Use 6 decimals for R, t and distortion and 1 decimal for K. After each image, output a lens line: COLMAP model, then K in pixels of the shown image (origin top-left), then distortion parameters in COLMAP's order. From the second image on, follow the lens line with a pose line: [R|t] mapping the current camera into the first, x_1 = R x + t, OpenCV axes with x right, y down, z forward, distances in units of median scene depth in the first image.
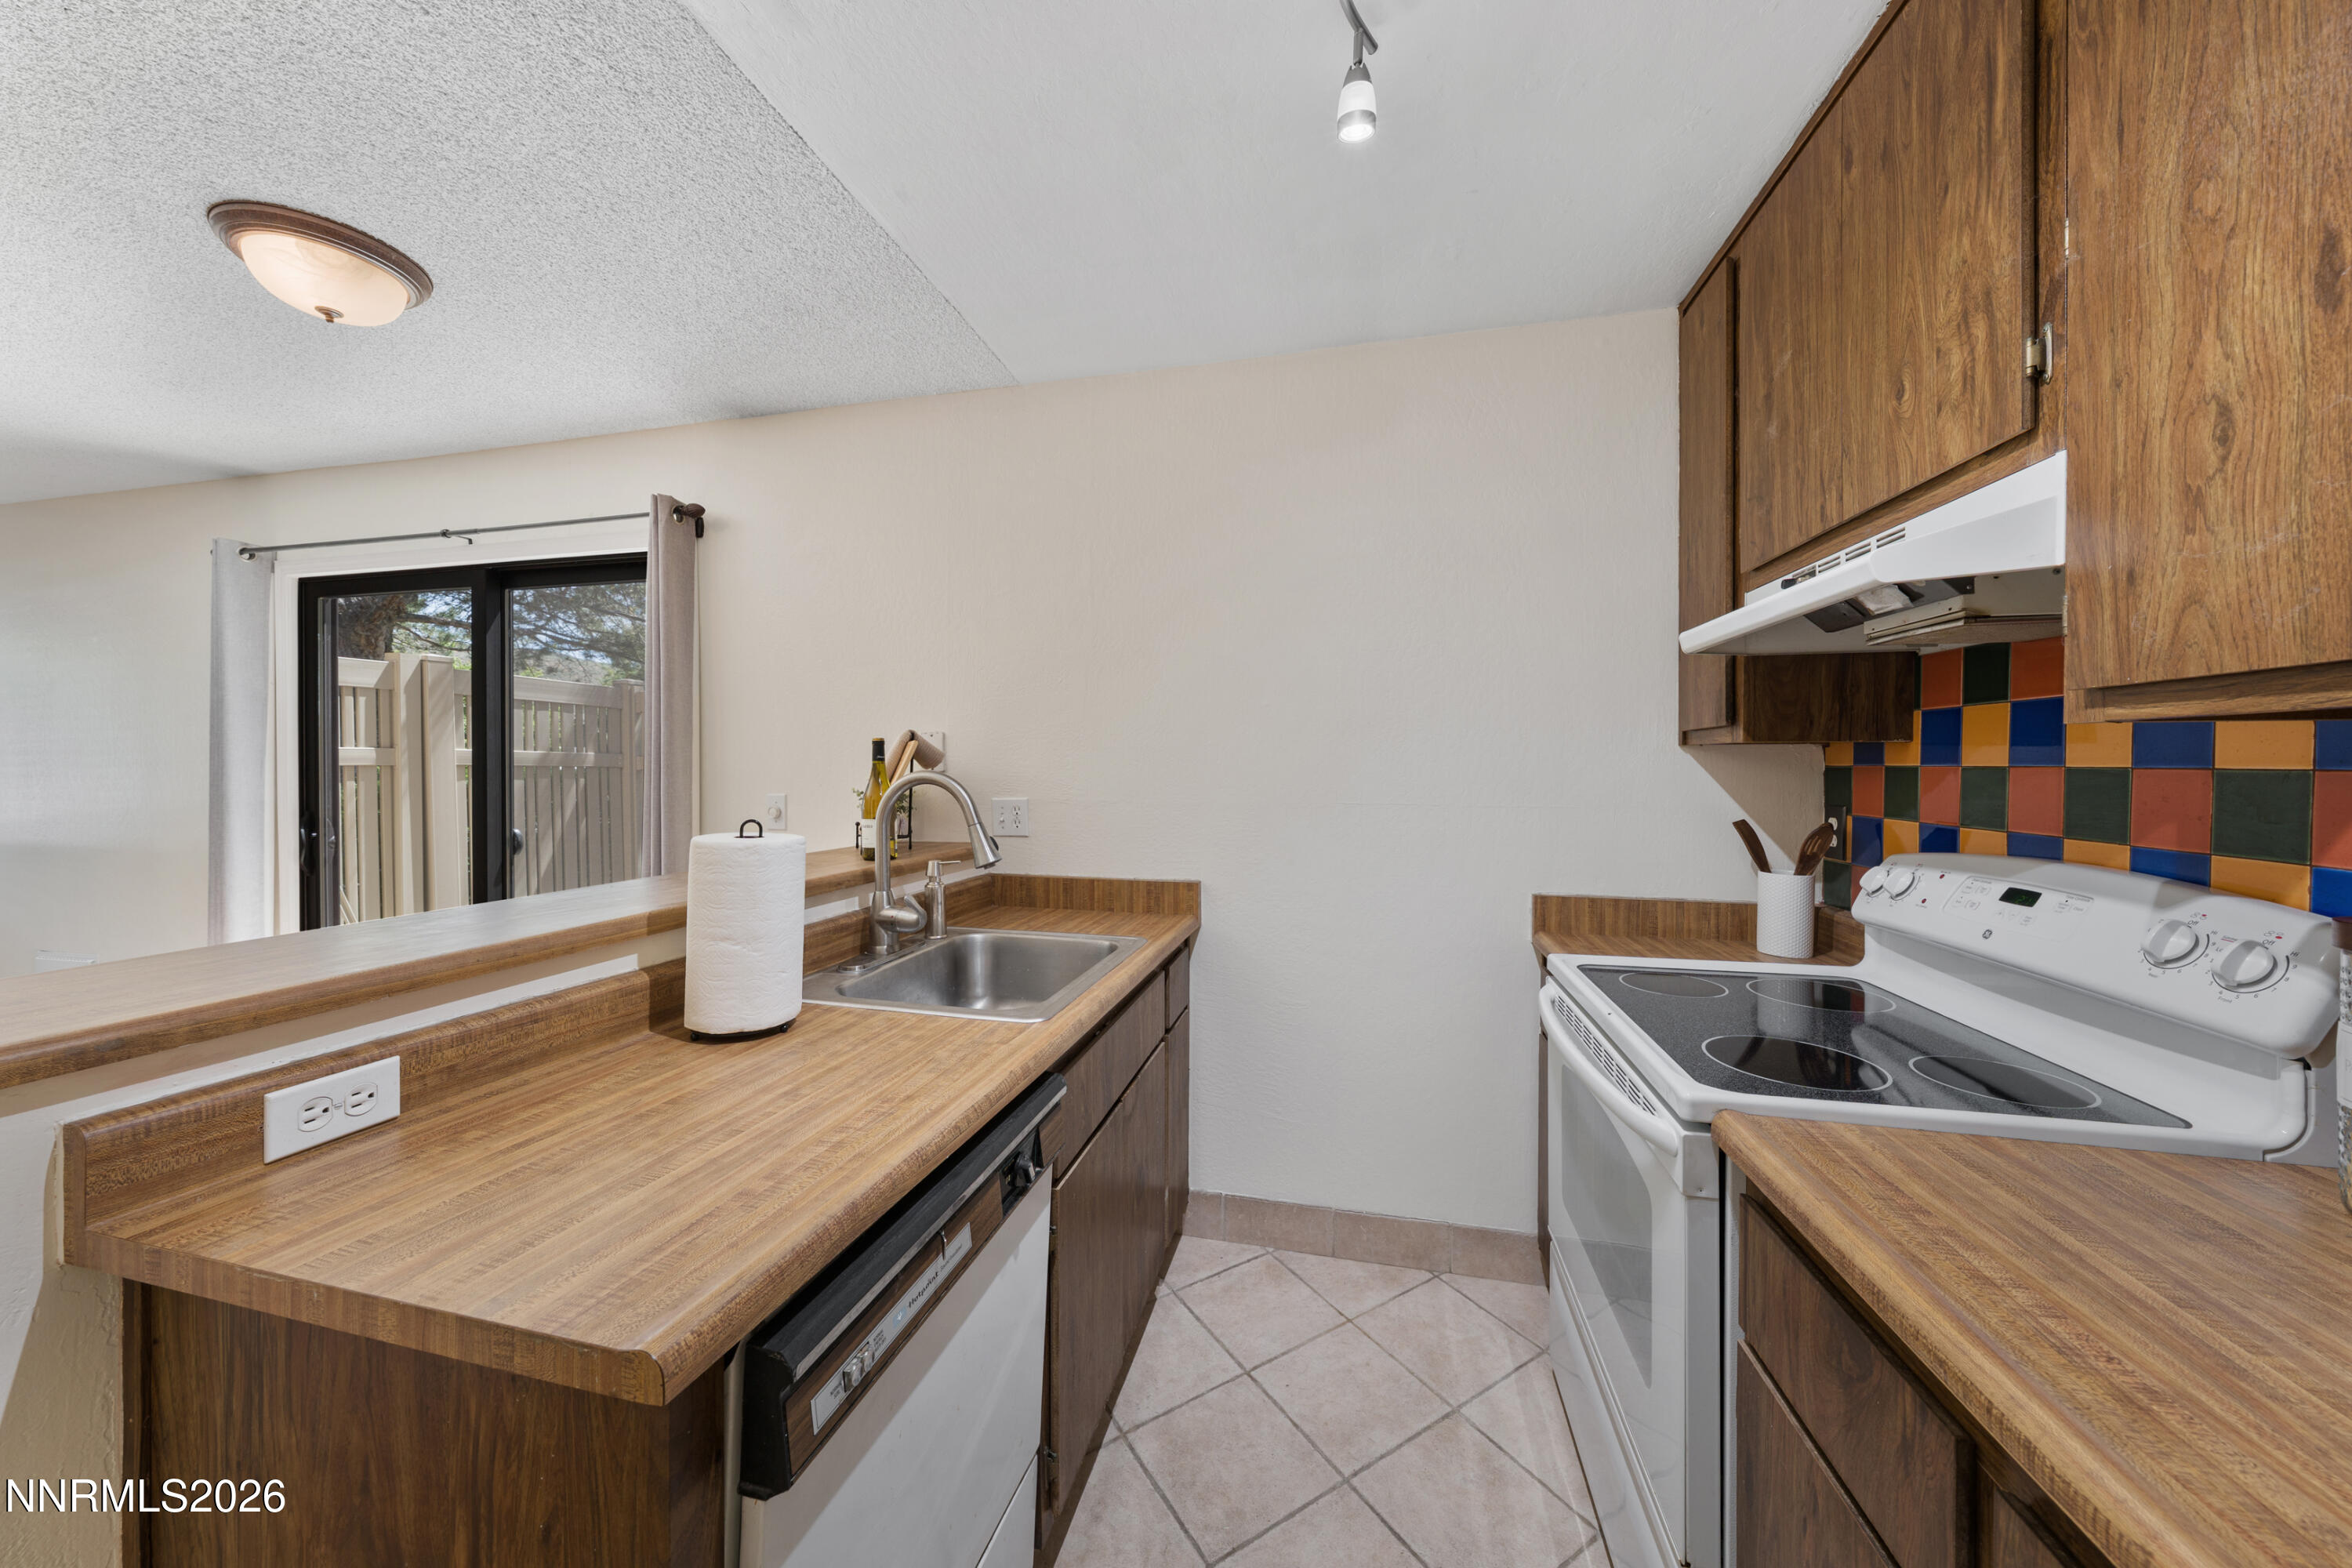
lens RADIAL K [[792.5, 0, 1173.5], [0, 792.5, 776.3], [0, 0, 1]] dist [-0.000335, 0.000149]
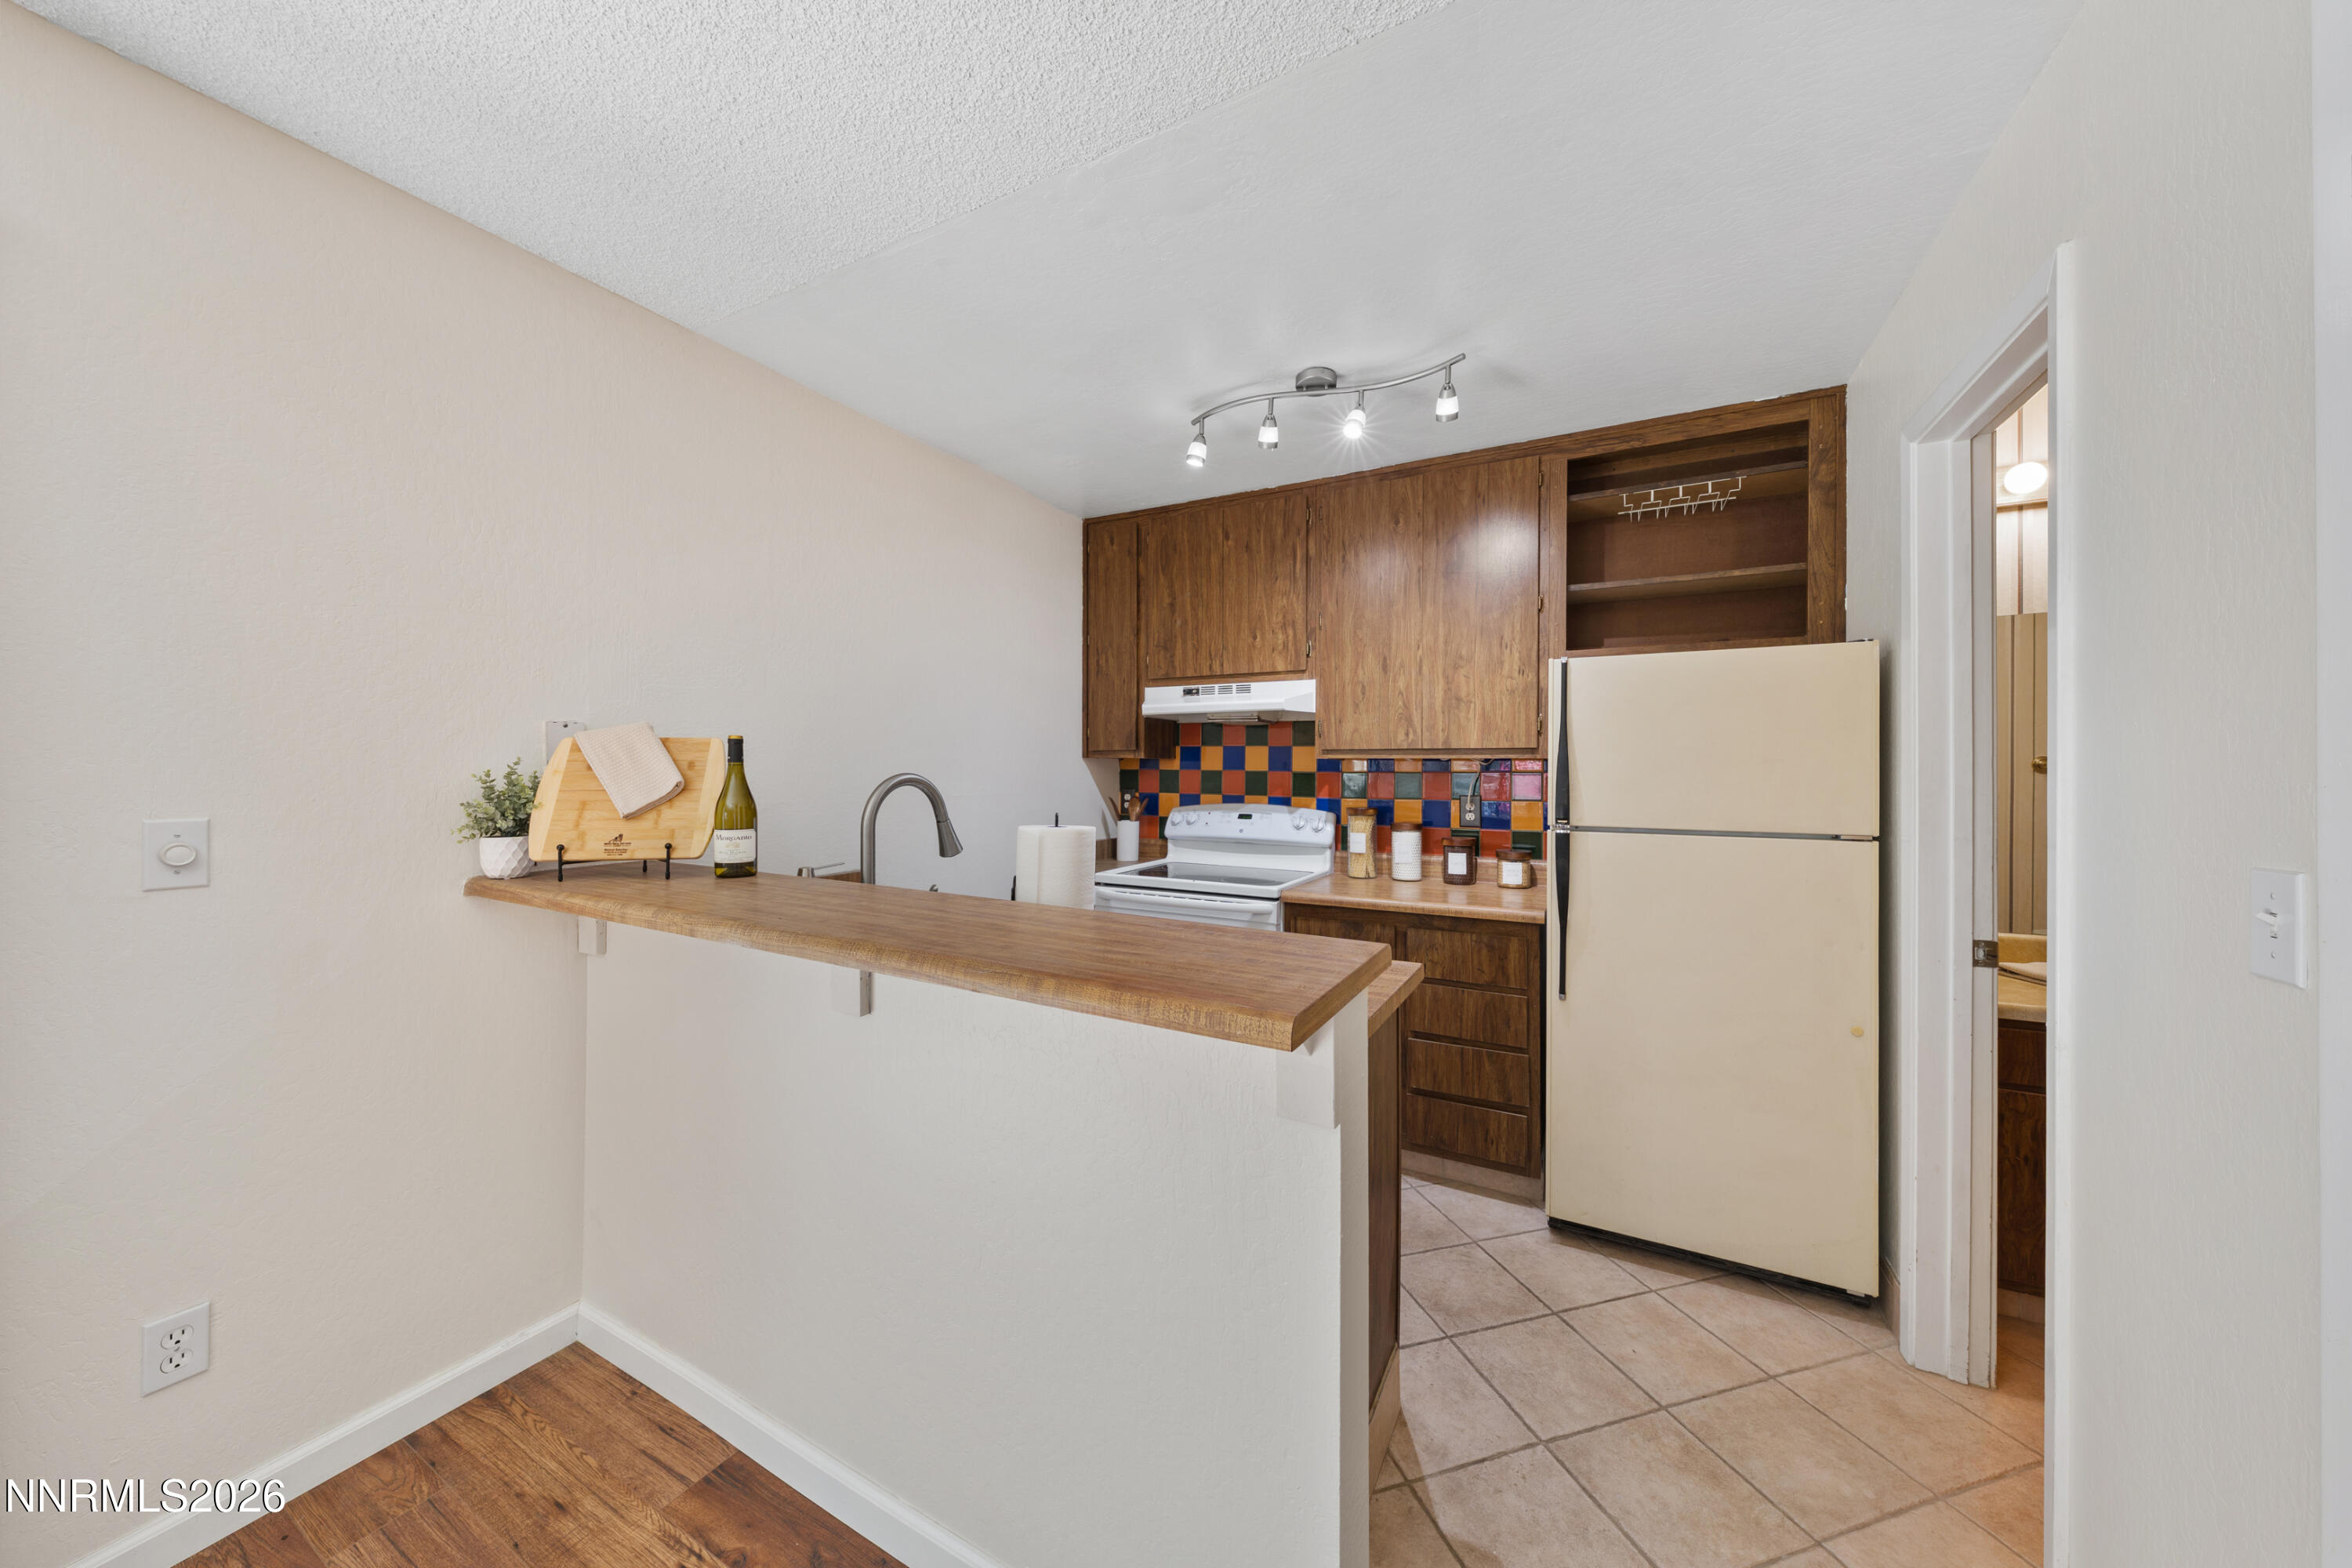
lens RADIAL K [[792.5, 0, 1173.5], [0, 792.5, 776.3], [0, 0, 1]] dist [-0.000335, 0.000149]
pose [[0.256328, -0.008045, 0.966556, -1.752170], [0.006675, 0.999956, 0.006552, -0.011493], [-0.966567, 0.004772, 0.256371, 0.524902]]
